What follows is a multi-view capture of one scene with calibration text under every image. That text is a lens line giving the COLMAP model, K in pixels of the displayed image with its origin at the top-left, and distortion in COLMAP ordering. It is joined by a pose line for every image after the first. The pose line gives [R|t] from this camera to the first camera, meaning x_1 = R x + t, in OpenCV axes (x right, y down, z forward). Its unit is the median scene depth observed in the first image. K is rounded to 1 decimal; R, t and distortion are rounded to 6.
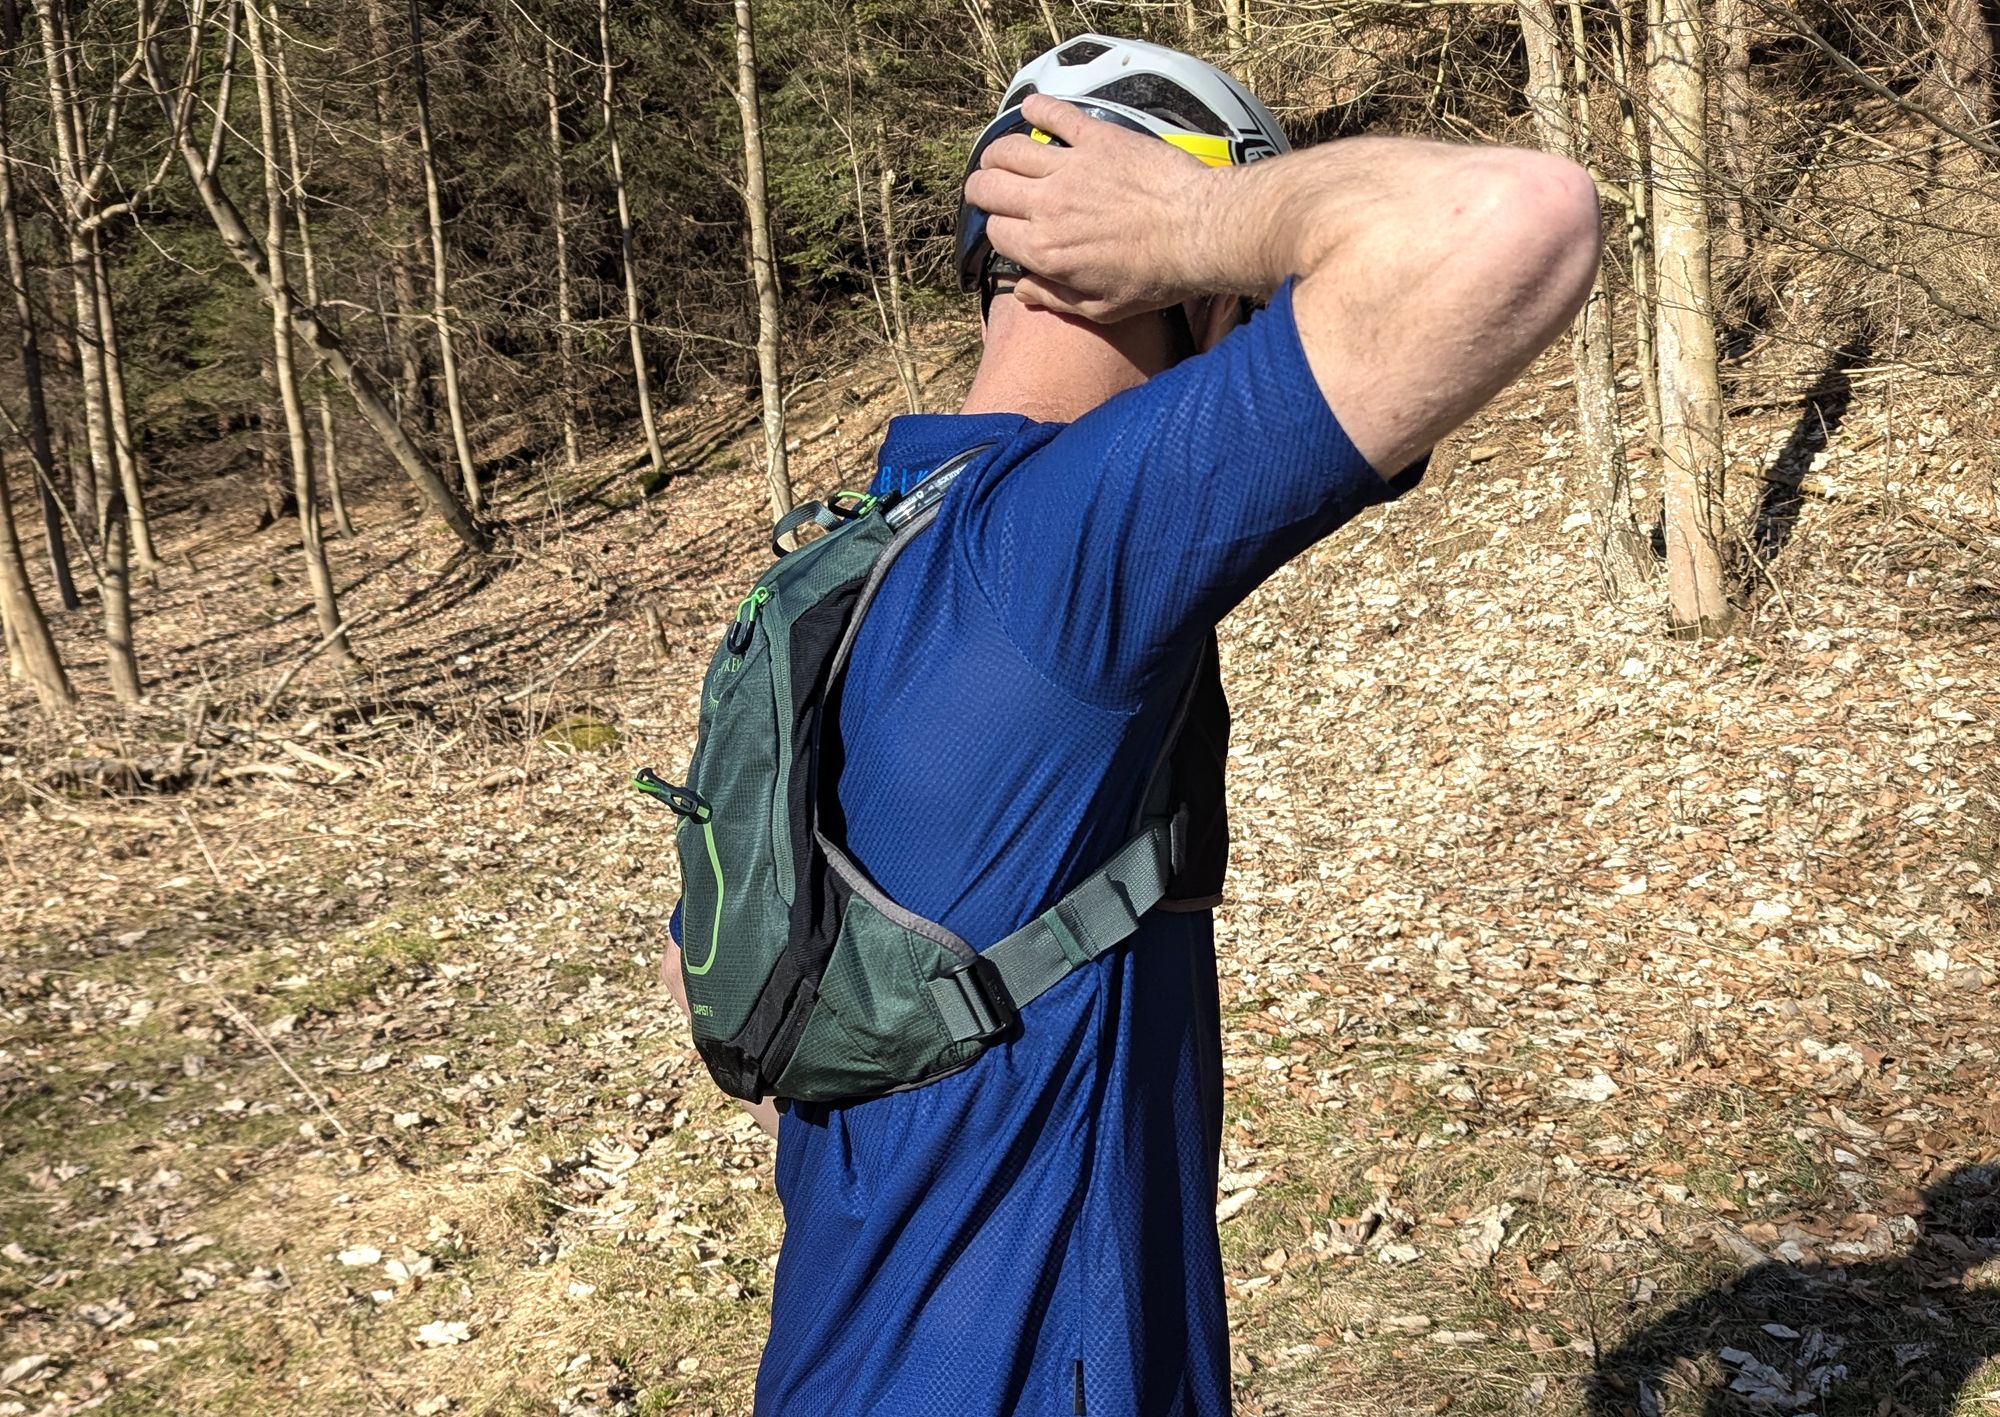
lens RADIAL K [[1975.3, 0, 1028.5], [0, 1975.3, 846.3], [0, 0, 1]] dist [0.051596, -0.024001]
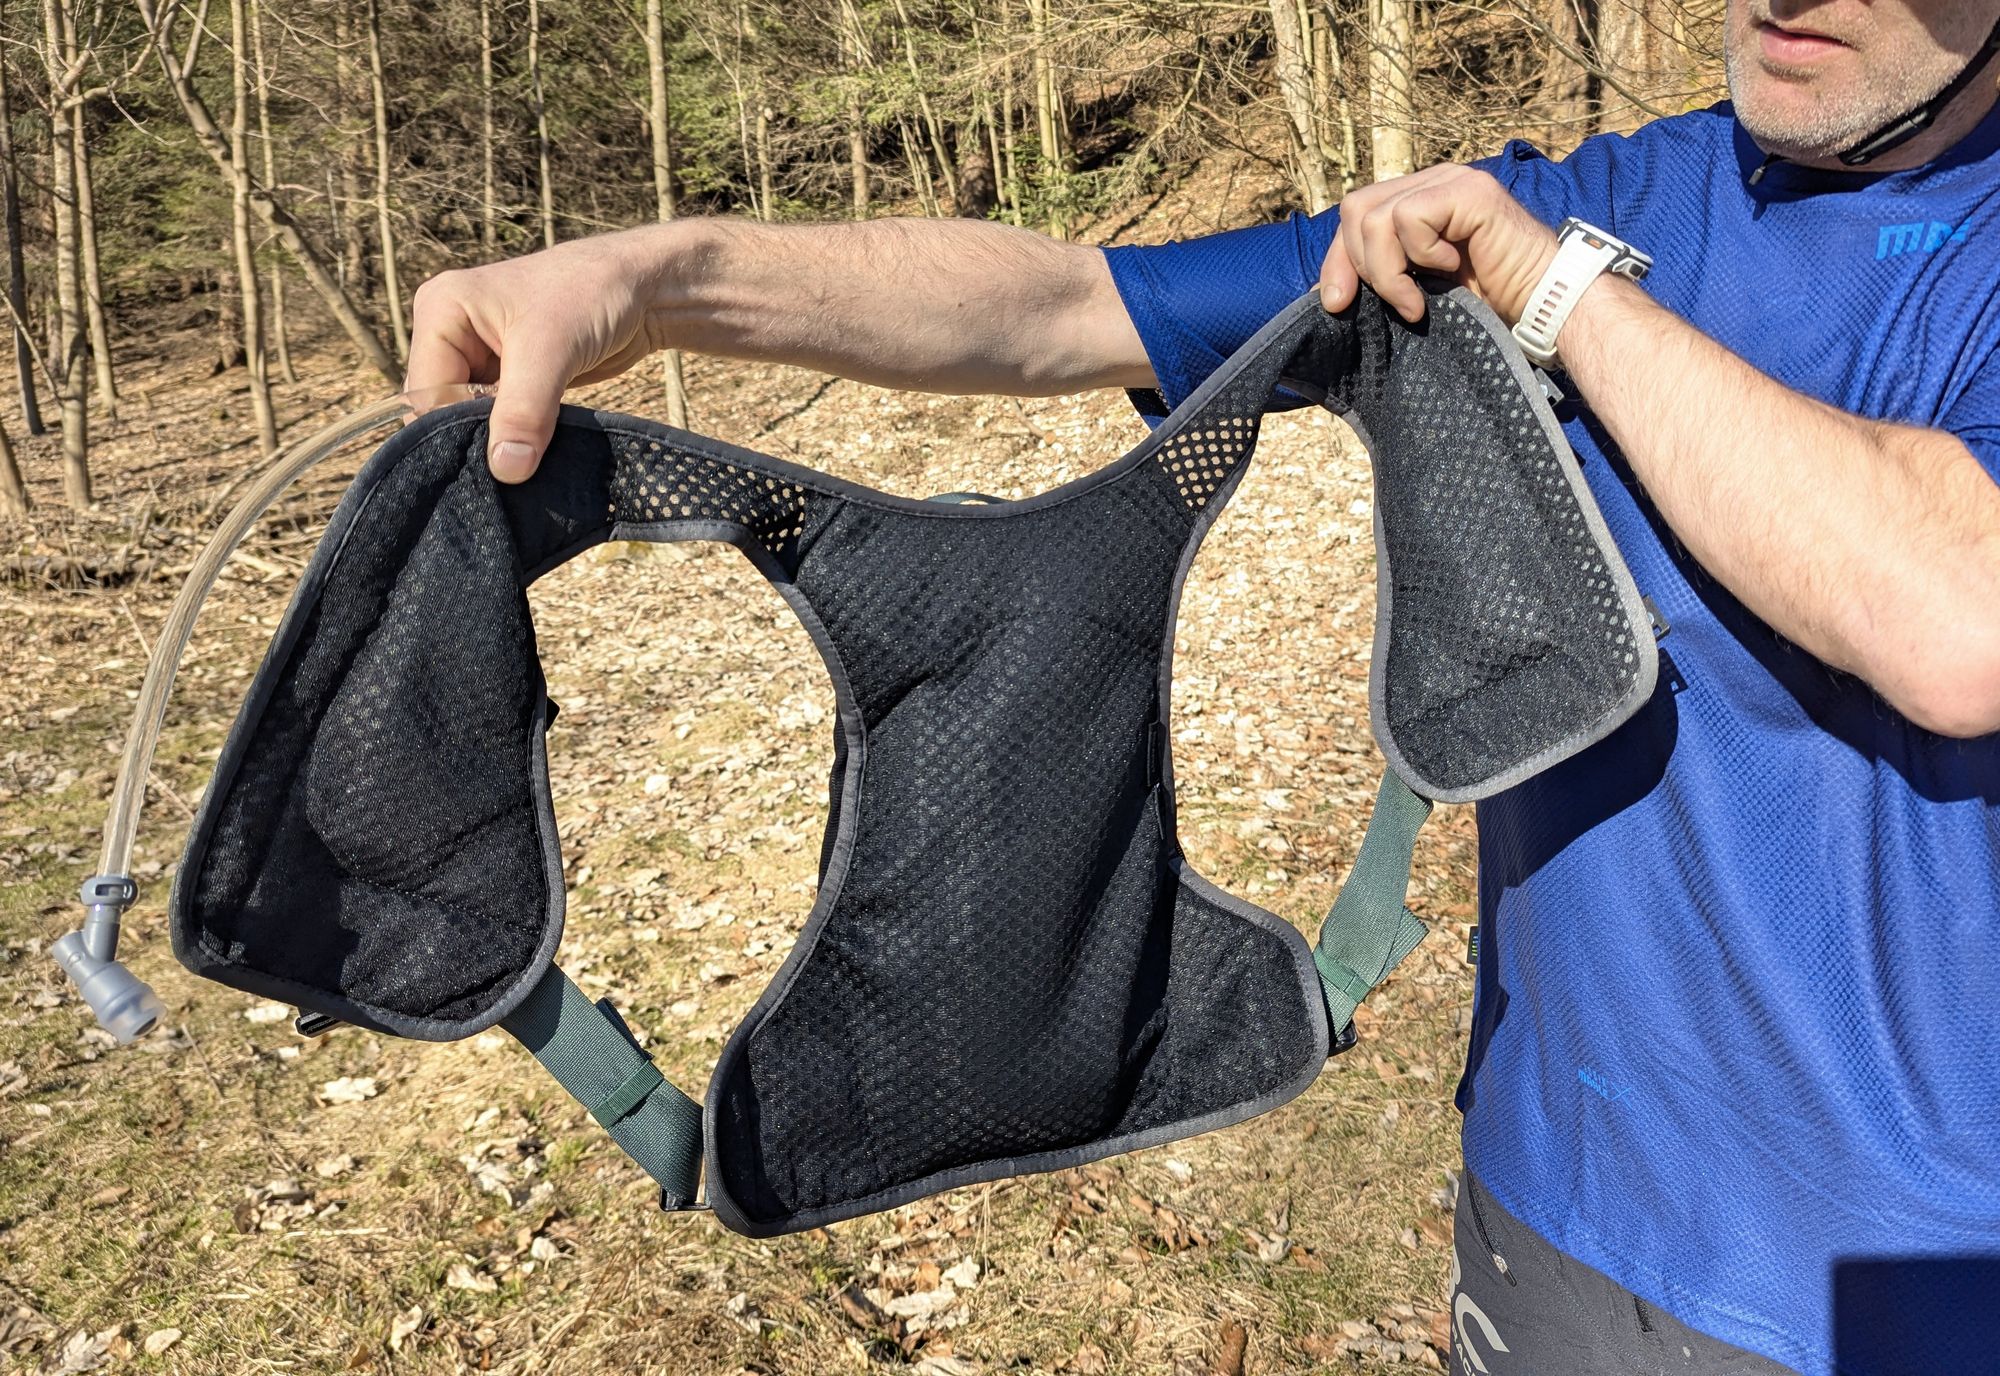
lens RADIAL K [[1531.9, 0, 1101.9], [0, 1531.9, 532.8], [0, 0, 1]] dist [0.064560, -0.063031]
pose [[0.987533, 0.023973, 0.155576, -0.021320], [-0.012186, 0.997012, -0.076282, 0.006366], [-0.156939, 0.073436, 0.984874, 0.063464]]
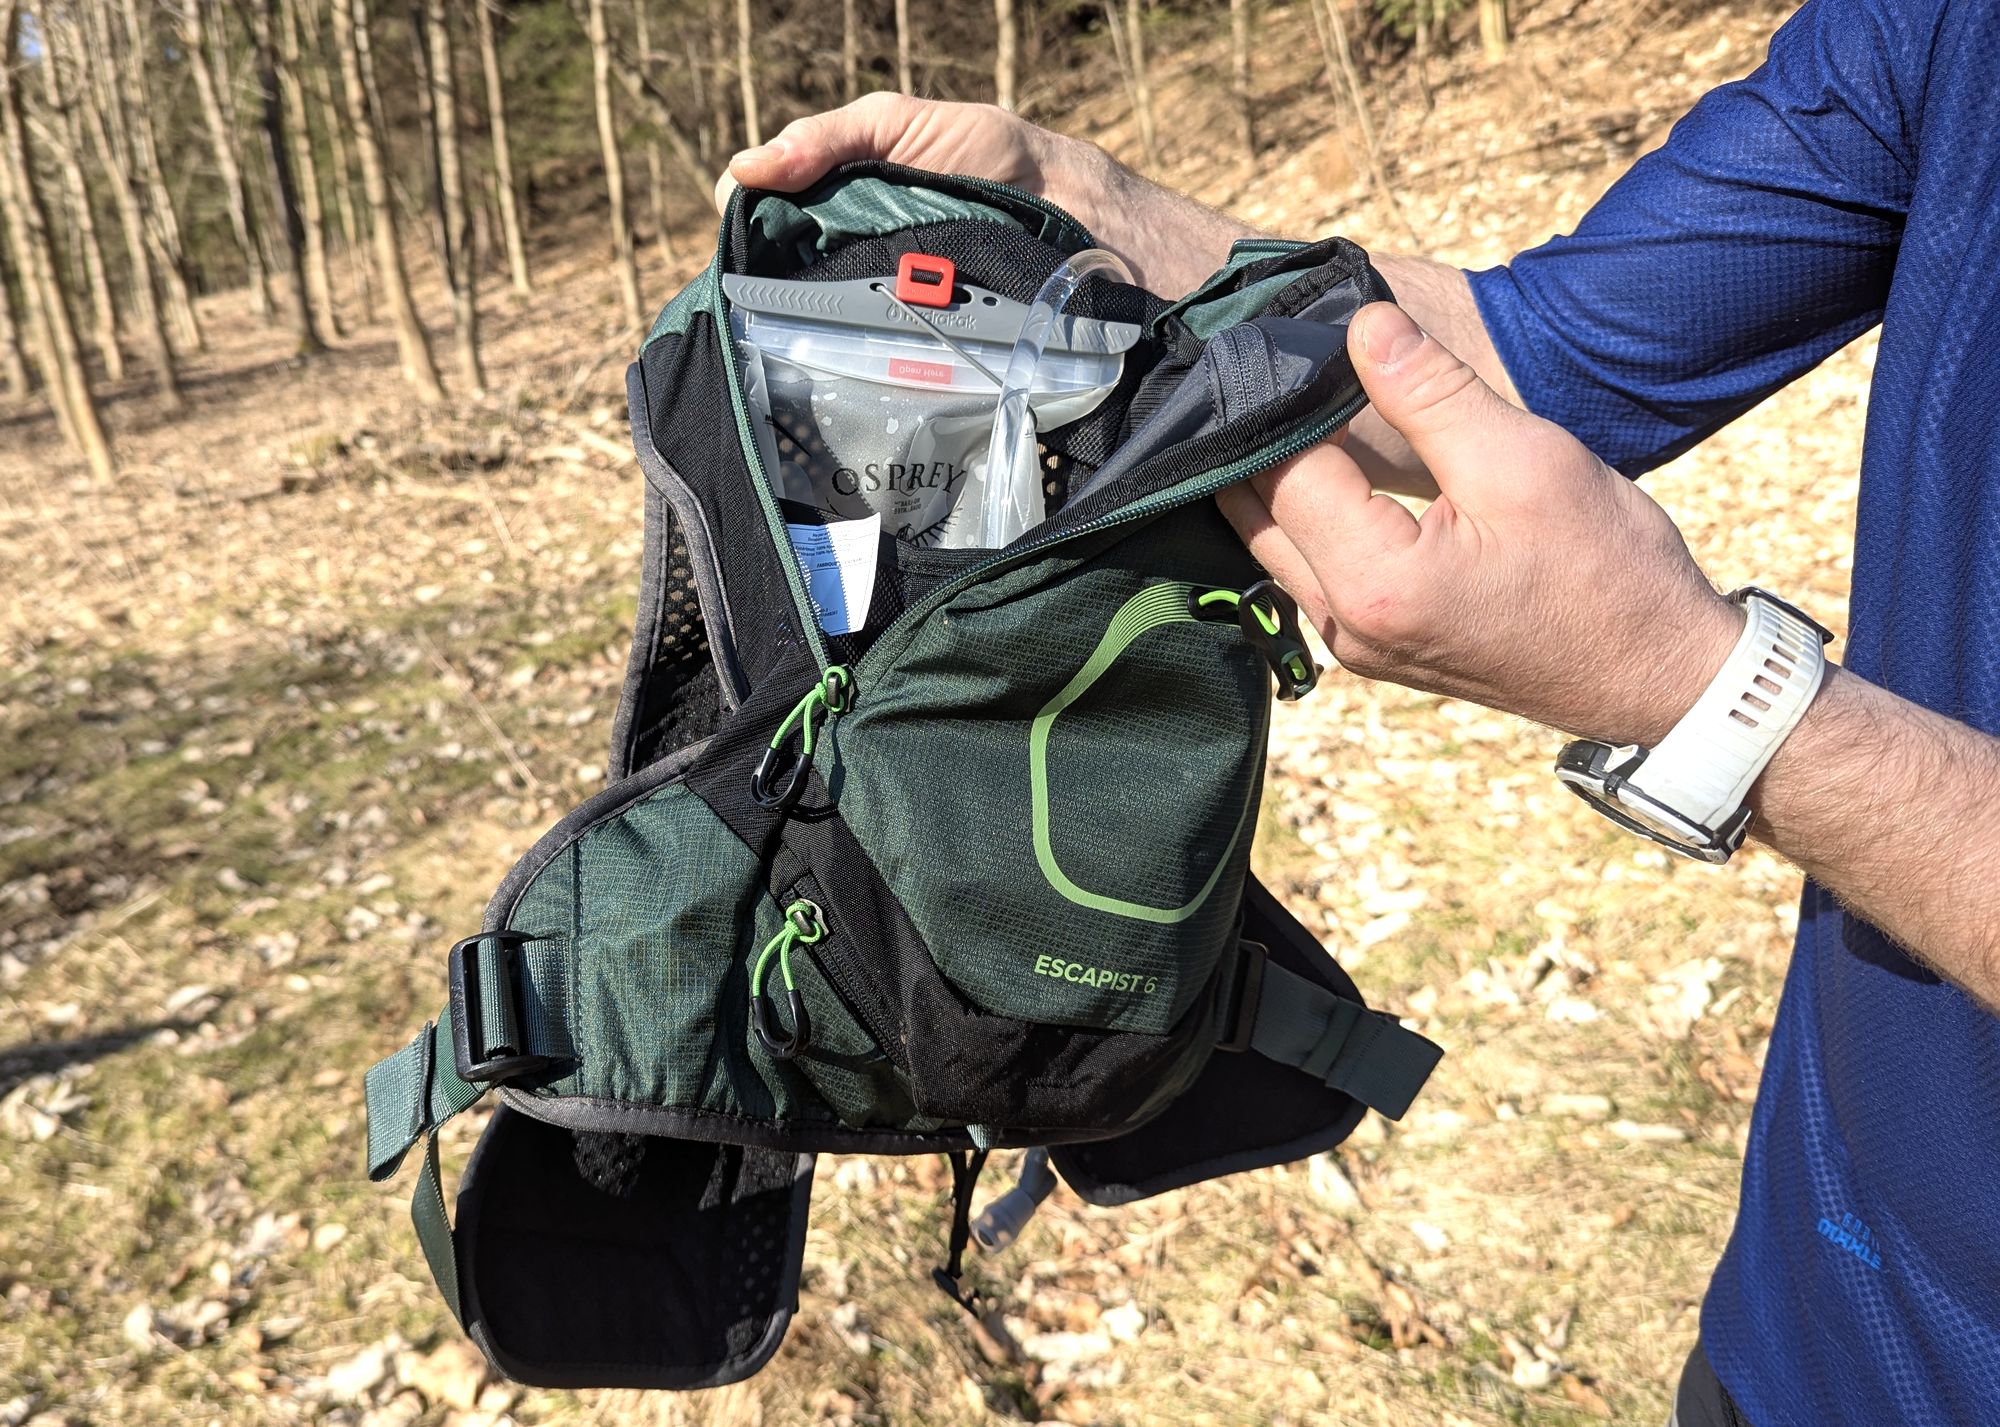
lens RADIAL K [[1681.9, 0, 837.5], [0, 1681.9, 704.5], [0, 0, 1]] dist [0.018977, 0.003186]
pose [[0.972397, 0.045042, -0.228945, 0.019380], [-0.021067, 0.994132, 0.106103, 0.000598], [0.232380, -0.098351, 0.967640, 0.117749]]
